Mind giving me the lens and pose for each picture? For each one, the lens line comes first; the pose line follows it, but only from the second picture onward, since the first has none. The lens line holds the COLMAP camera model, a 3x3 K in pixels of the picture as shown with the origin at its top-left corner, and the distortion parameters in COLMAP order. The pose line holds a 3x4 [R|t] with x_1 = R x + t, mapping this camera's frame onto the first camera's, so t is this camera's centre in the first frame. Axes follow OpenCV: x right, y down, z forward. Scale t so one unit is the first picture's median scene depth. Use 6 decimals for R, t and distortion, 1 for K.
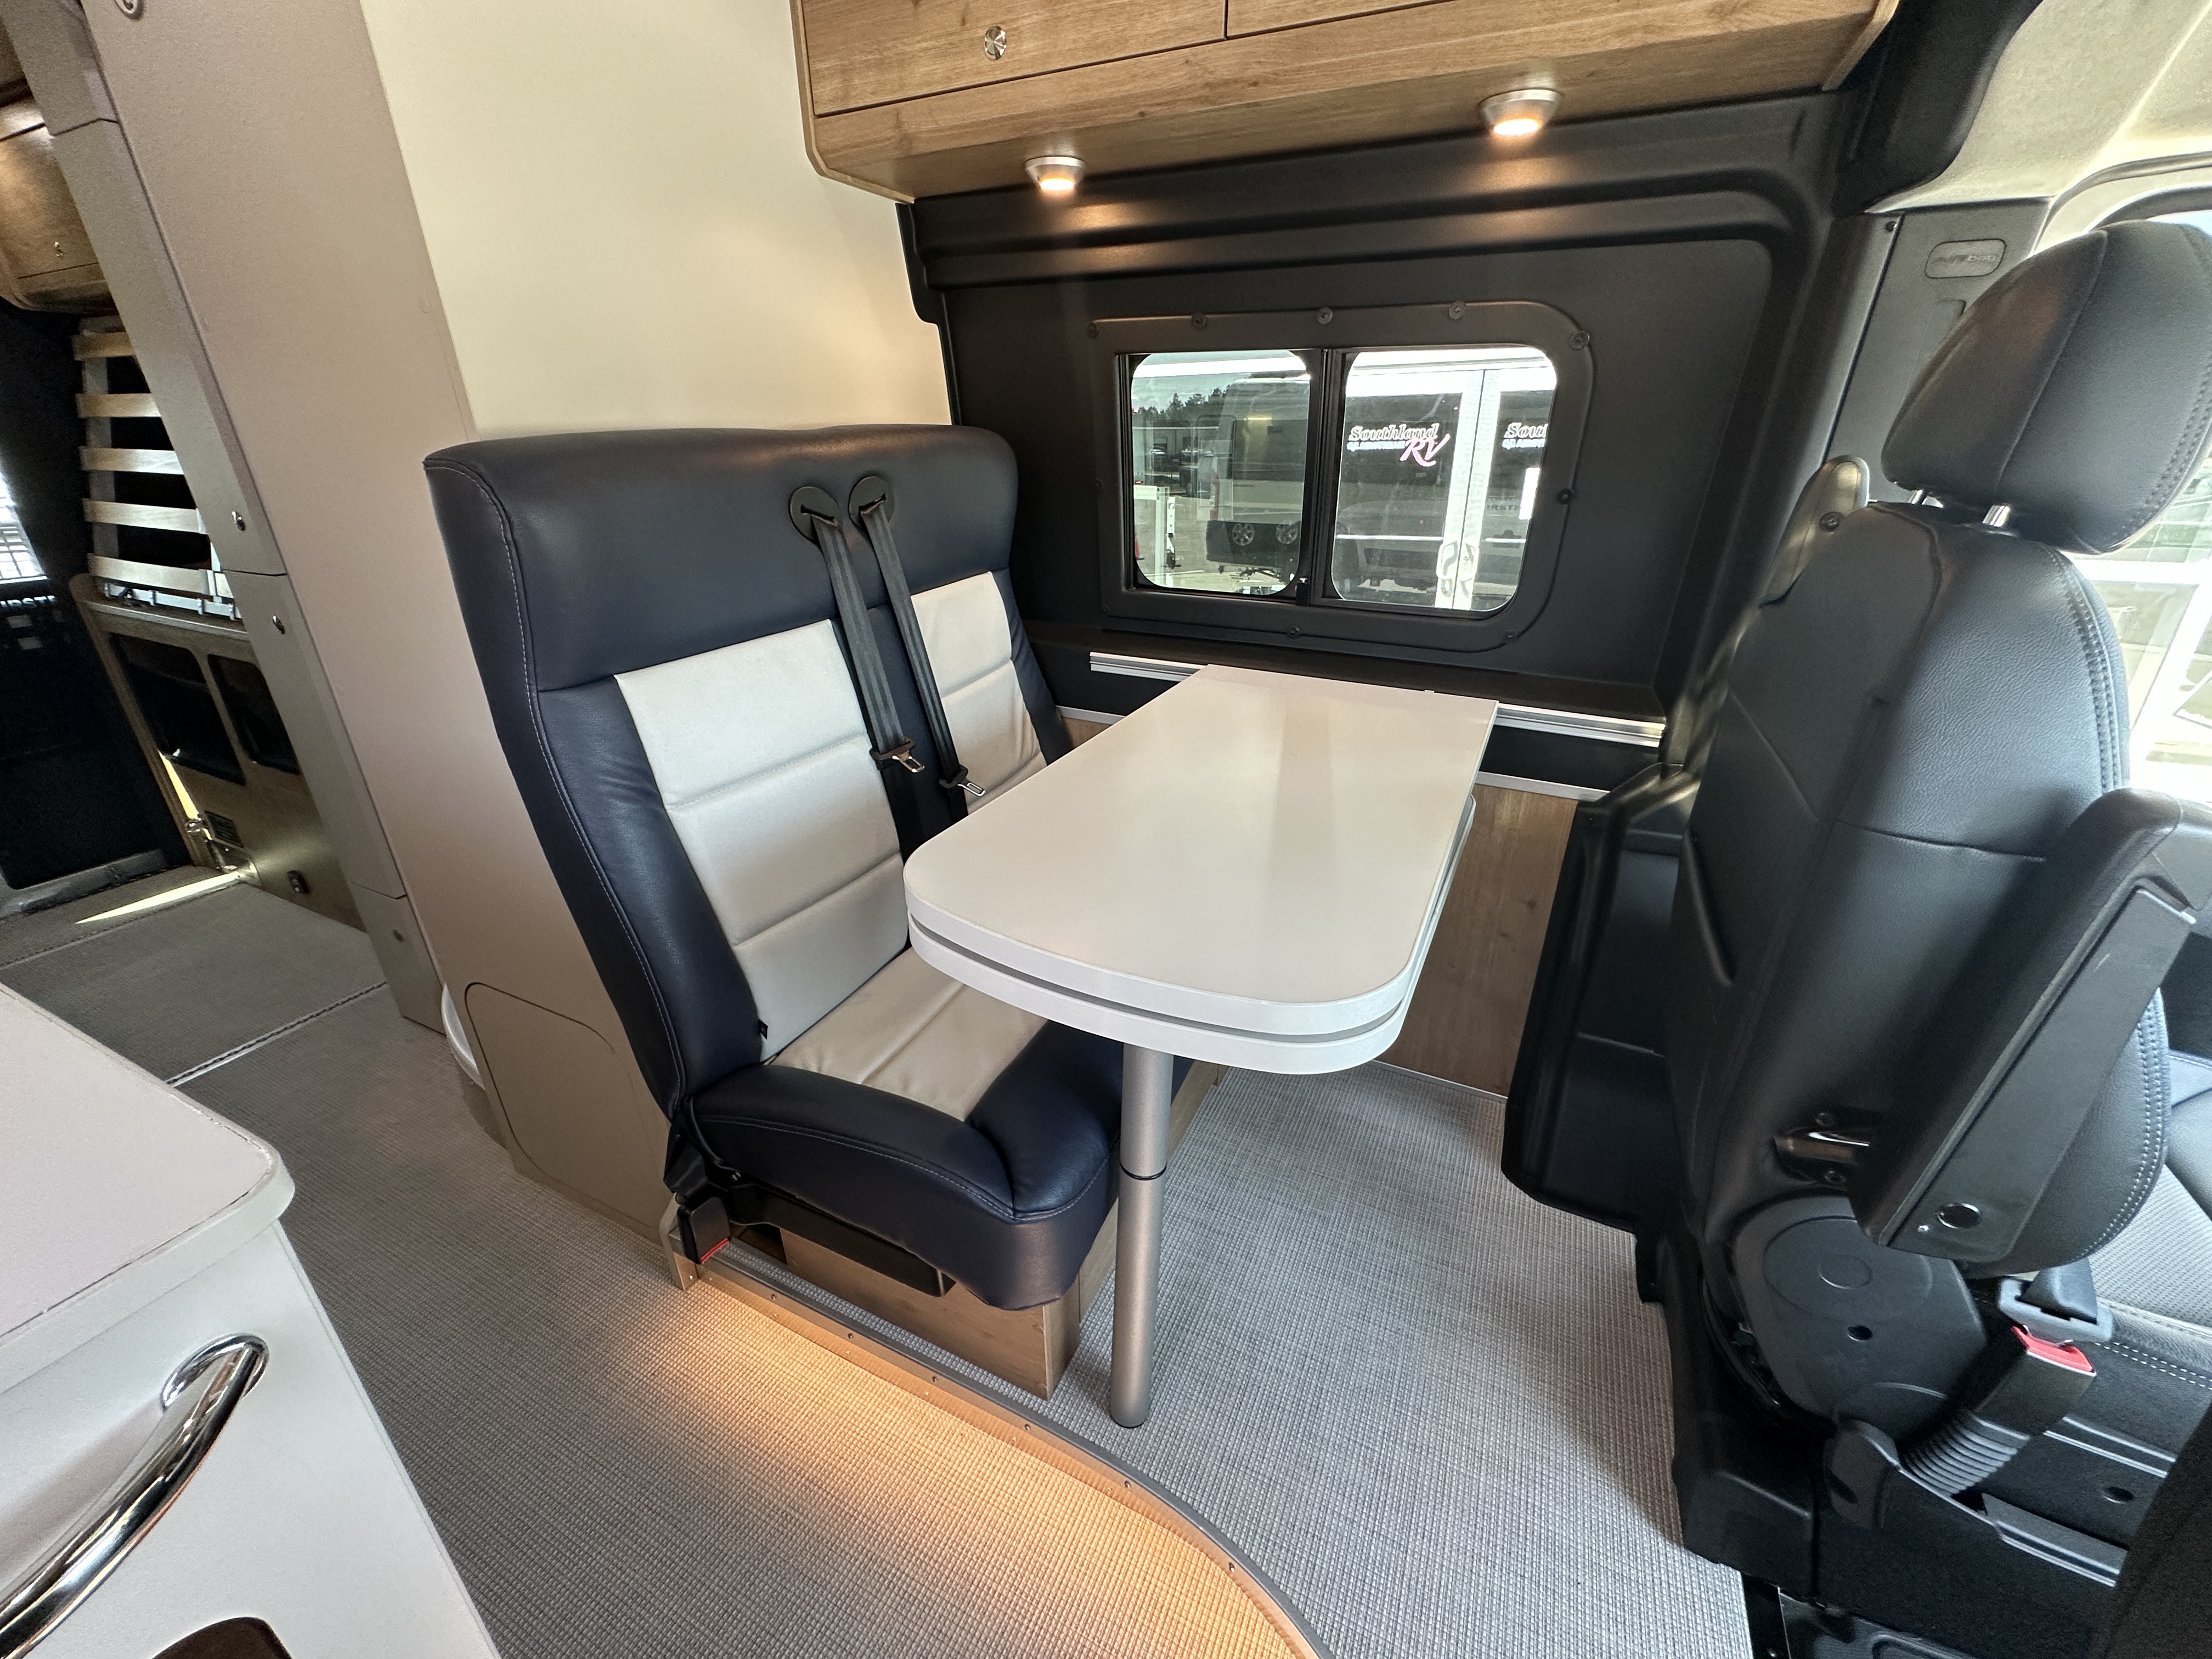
lens RADIAL K [[895.4, 0, 1108.3], [0, 895.4, 827.5], [0, 0, 1]] dist [-0.001491, 0.000173]
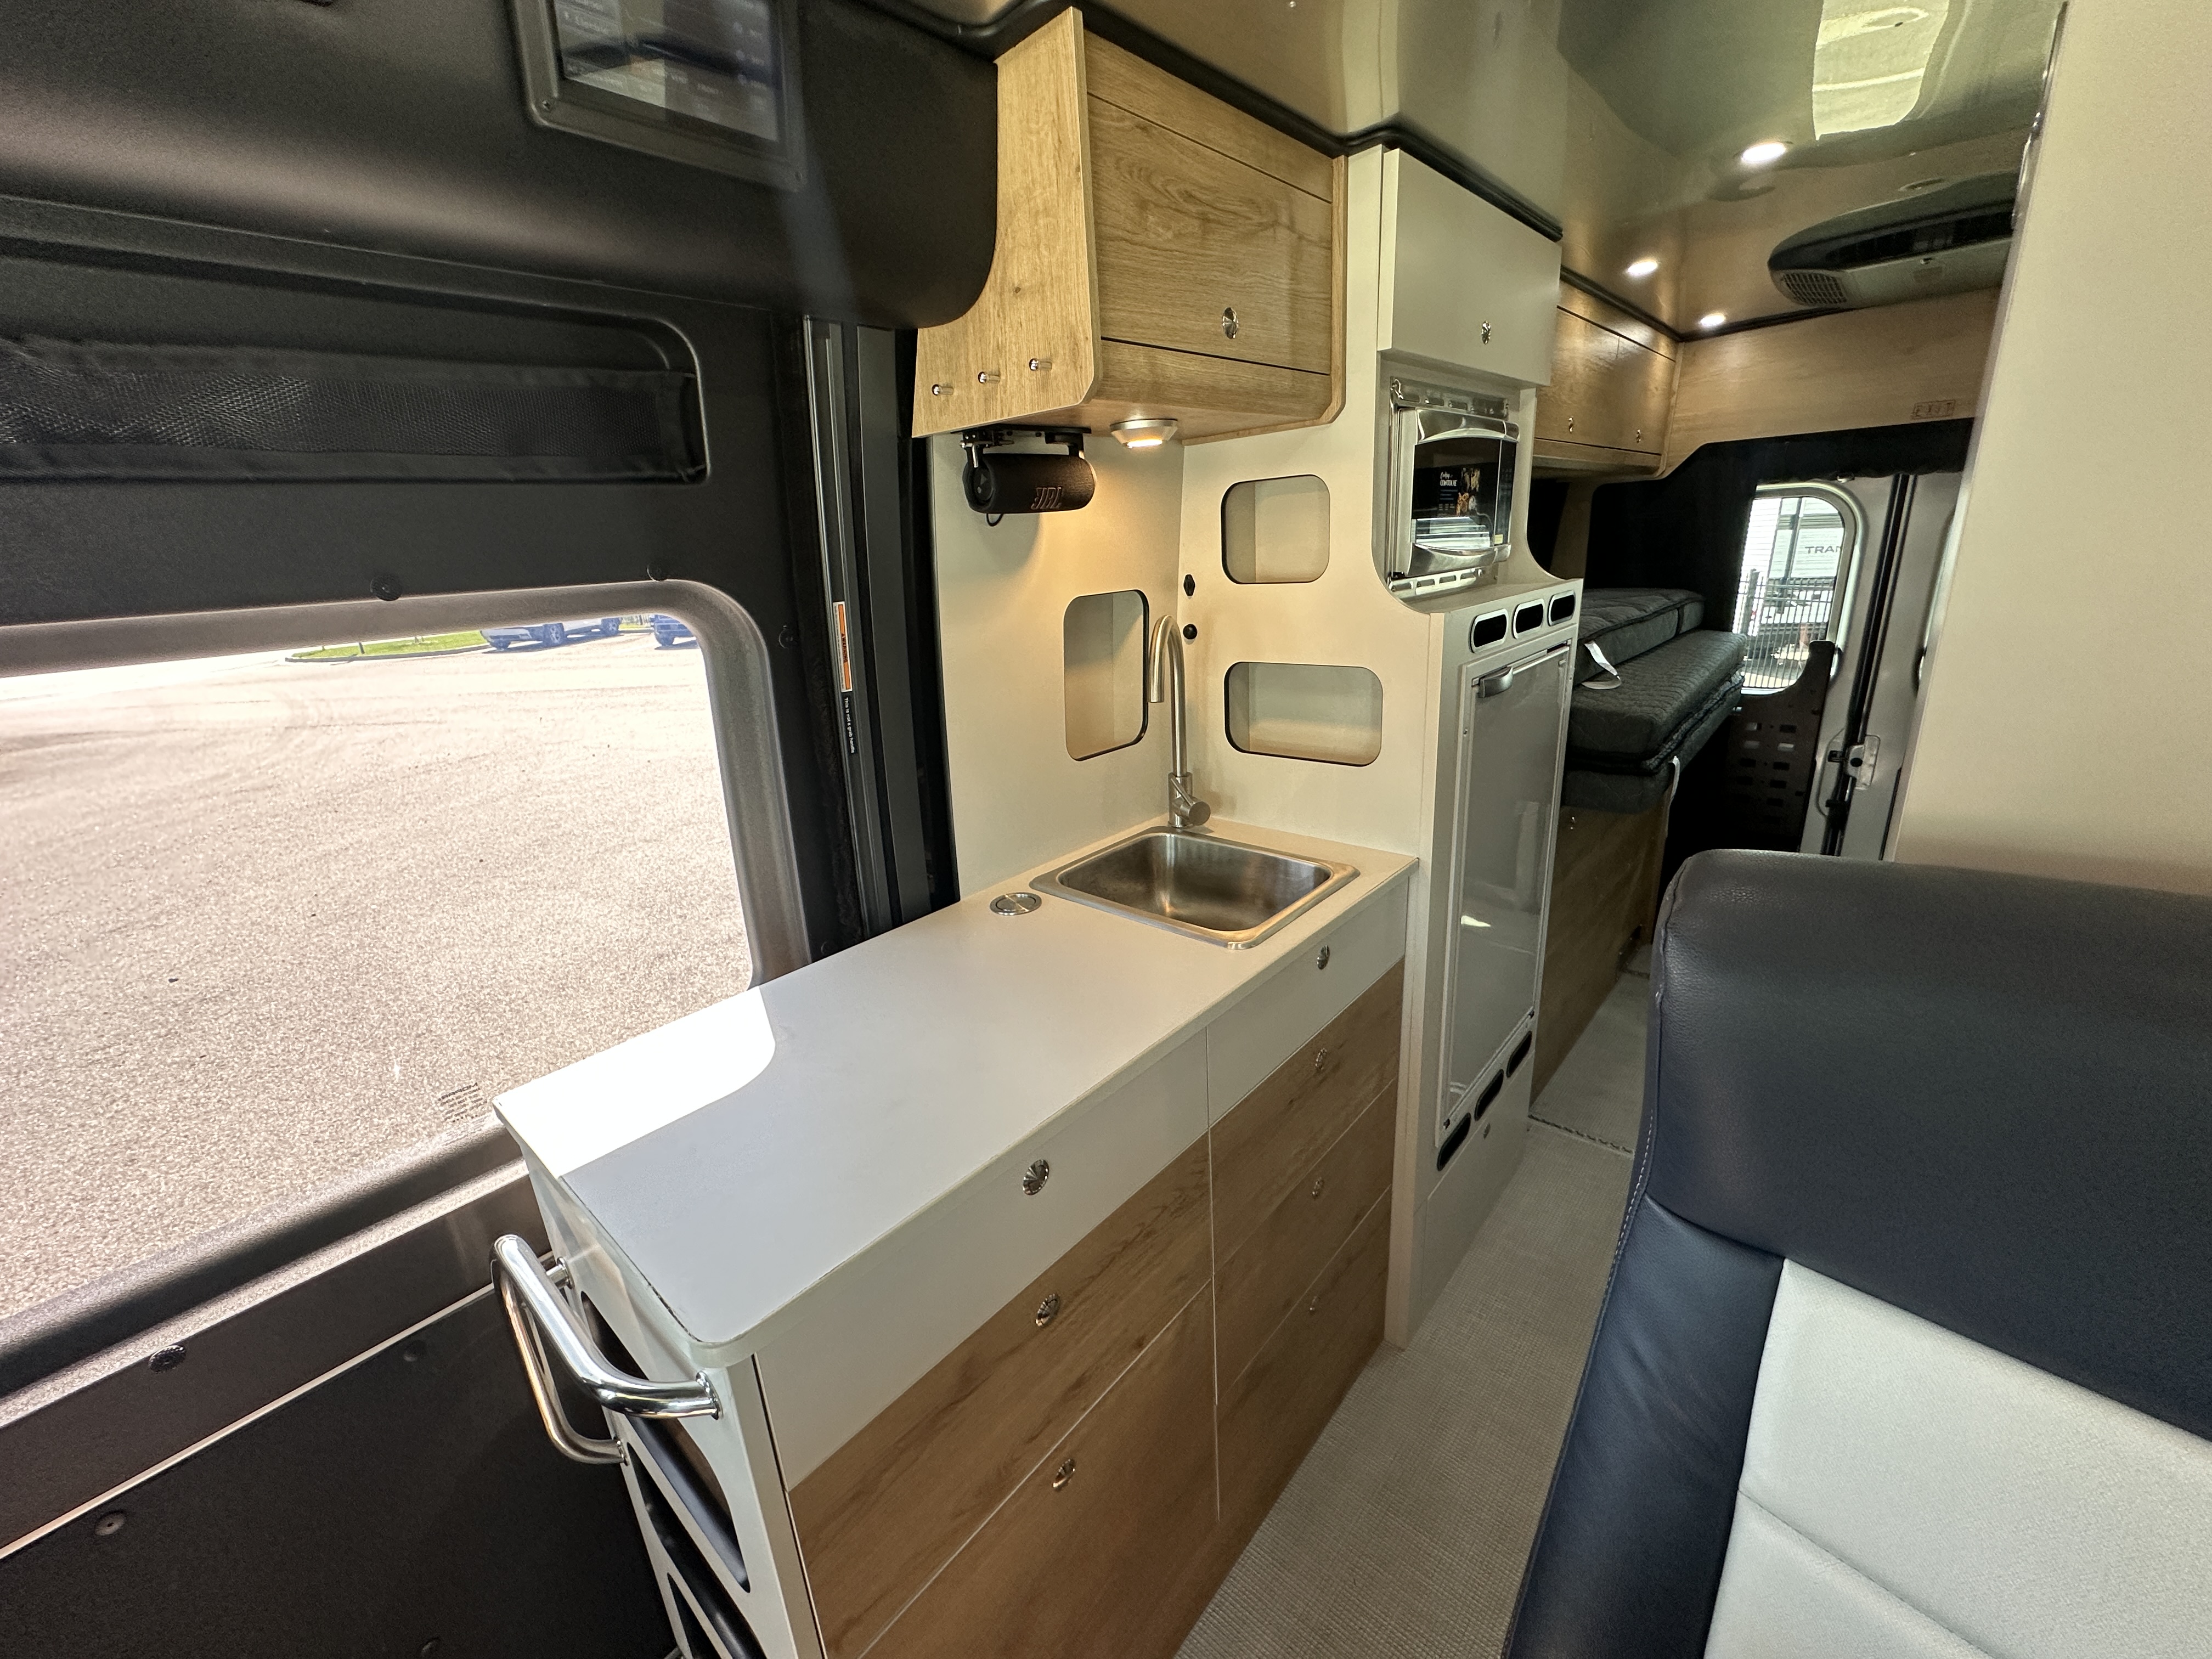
lens RADIAL K [[888.6, 0, 1107.5], [0, 888.6, 823.9], [0, 0, 1]] dist [-0.003682, -0.000093]
pose [[-0.278923, 0.305764, -0.910335, -0.011180], [-0.337841, 0.856114, 0.391066, -0.354654], [0.898925, 0.416626, -0.135490, 0.437085]]
